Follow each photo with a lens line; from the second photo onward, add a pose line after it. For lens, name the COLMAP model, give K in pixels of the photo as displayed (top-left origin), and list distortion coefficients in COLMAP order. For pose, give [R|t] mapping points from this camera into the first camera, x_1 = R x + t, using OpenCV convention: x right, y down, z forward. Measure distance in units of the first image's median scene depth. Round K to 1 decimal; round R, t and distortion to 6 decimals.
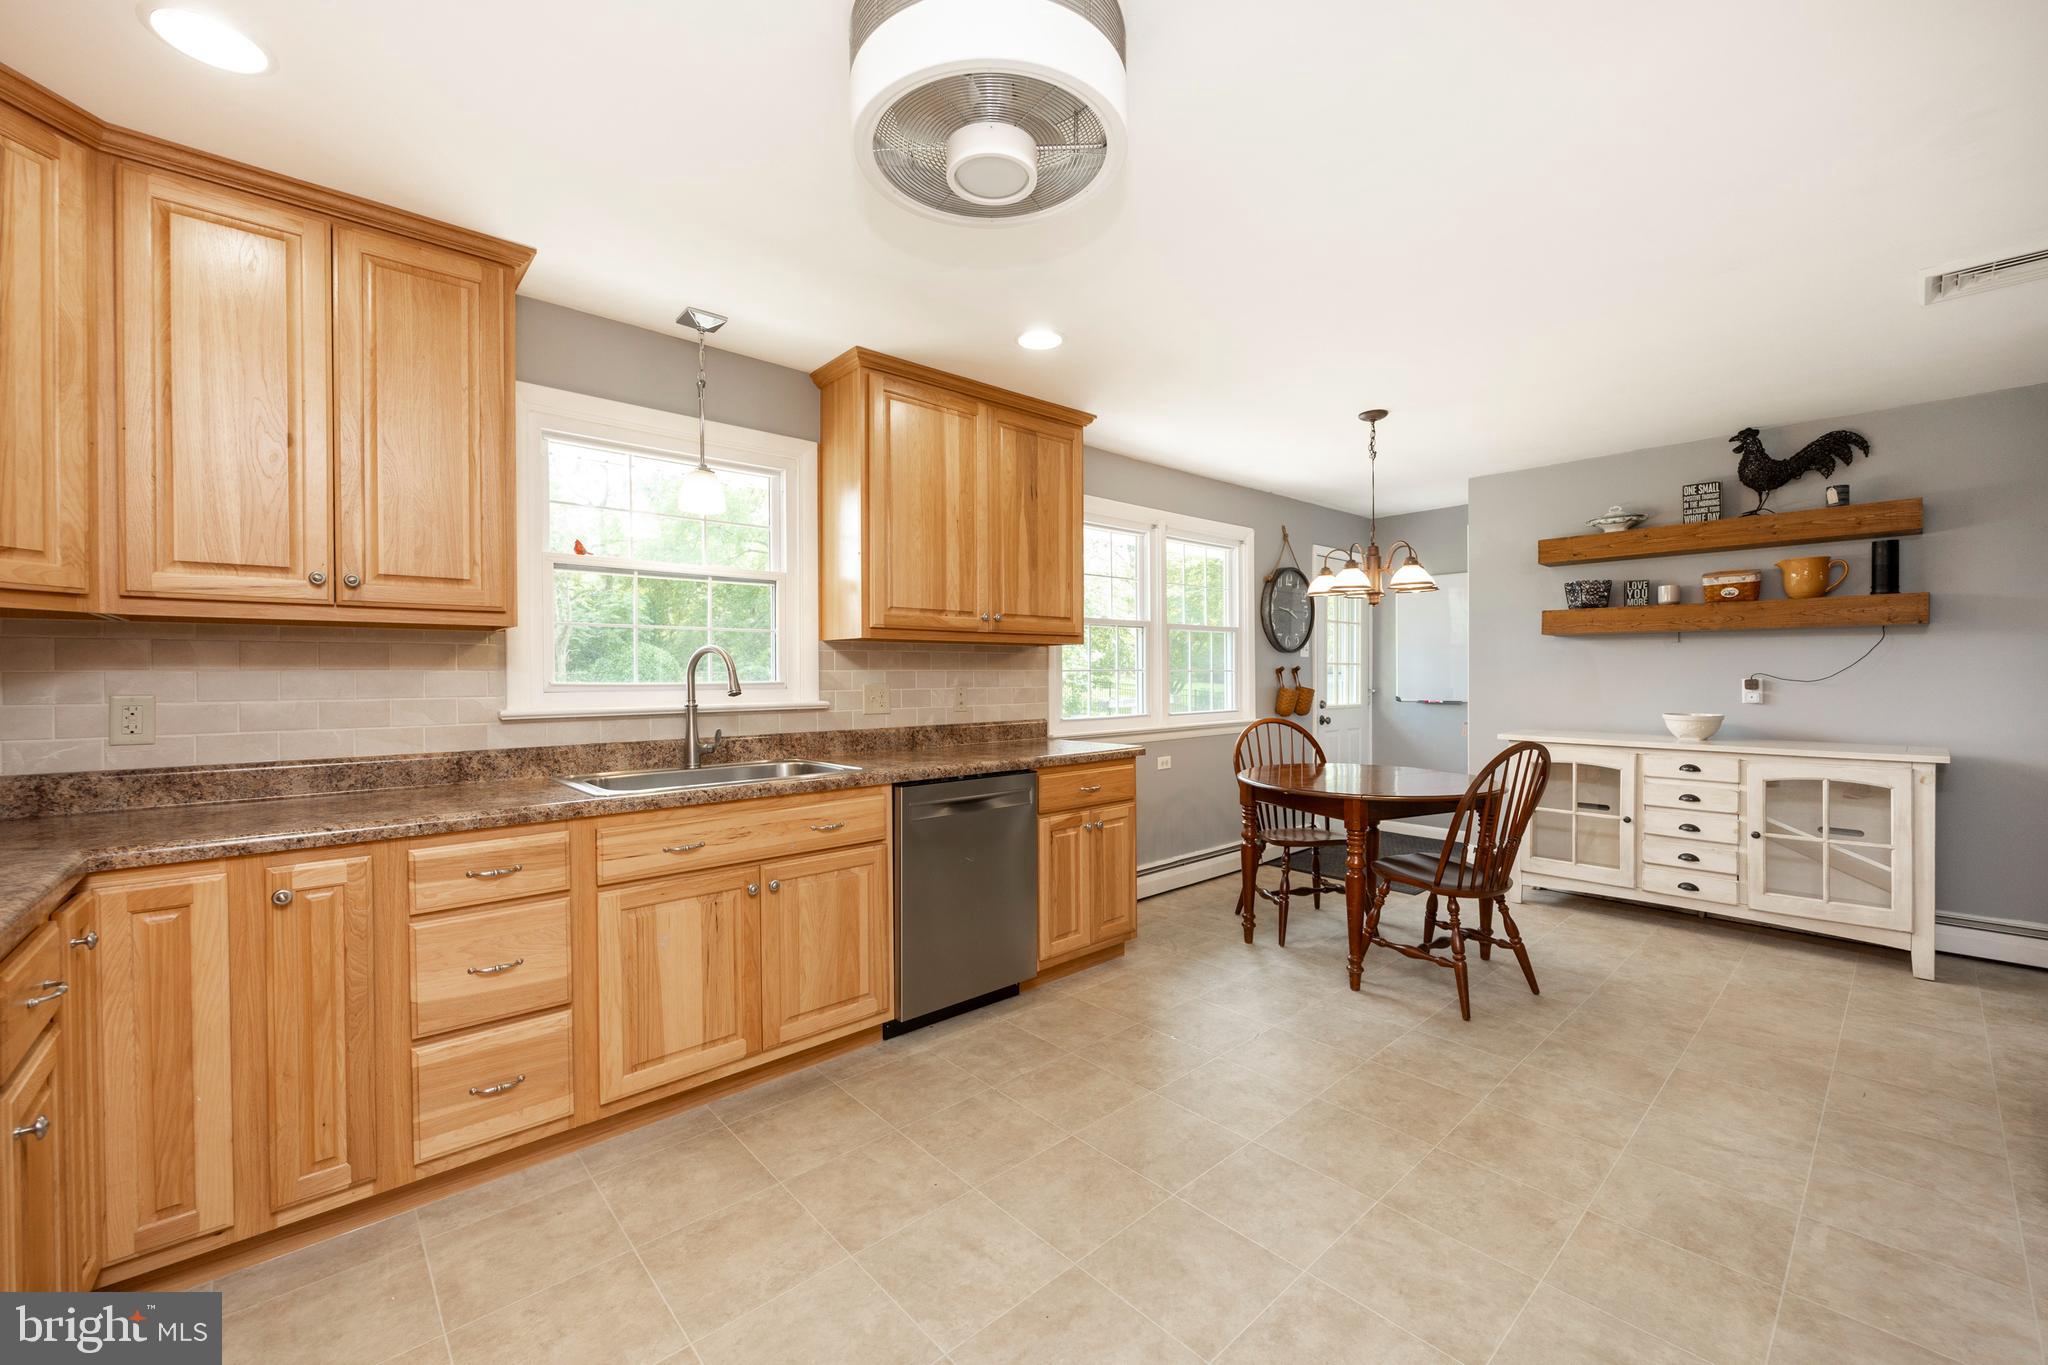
lens RADIAL K [[829.0, 0, 1018.2], [0, 829.0, 682.2], [0, 0, 1]] dist [-0.002294, -0.000011]
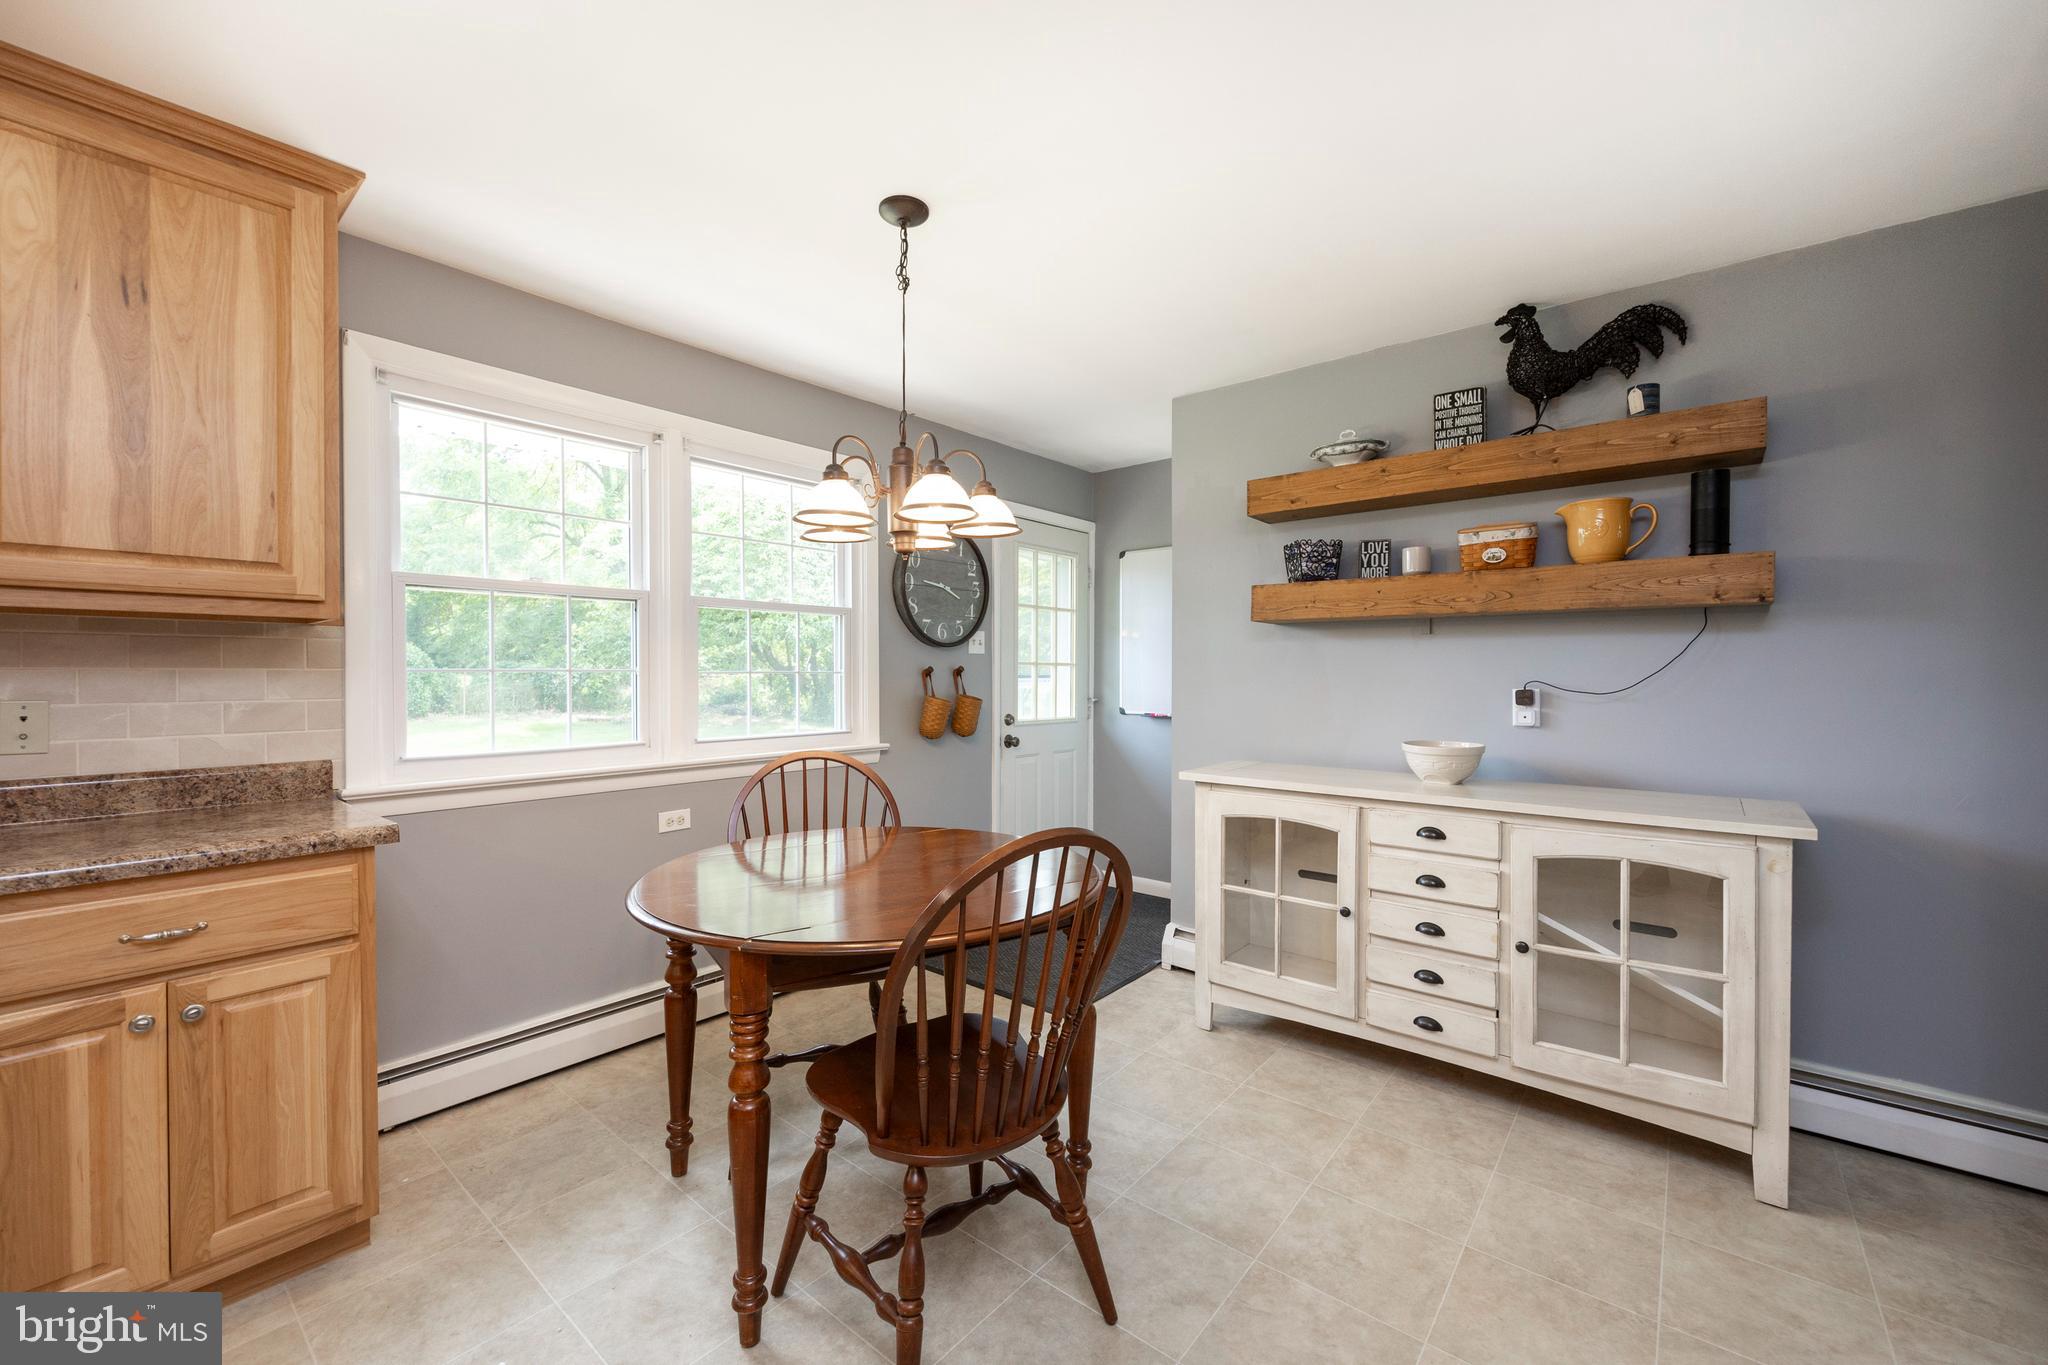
lens RADIAL K [[811.0, 0, 1033.5], [0, 811.0, 683.7], [0, 0, 1]] dist [-0.002048, -0.000054]
pose [[0.989608, 0.003621, 0.143747, 0.453193], [-0.003777, 0.999993, 0.000814, -0.008114], [-0.143743, -0.001348, 0.989614, 0.466378]]
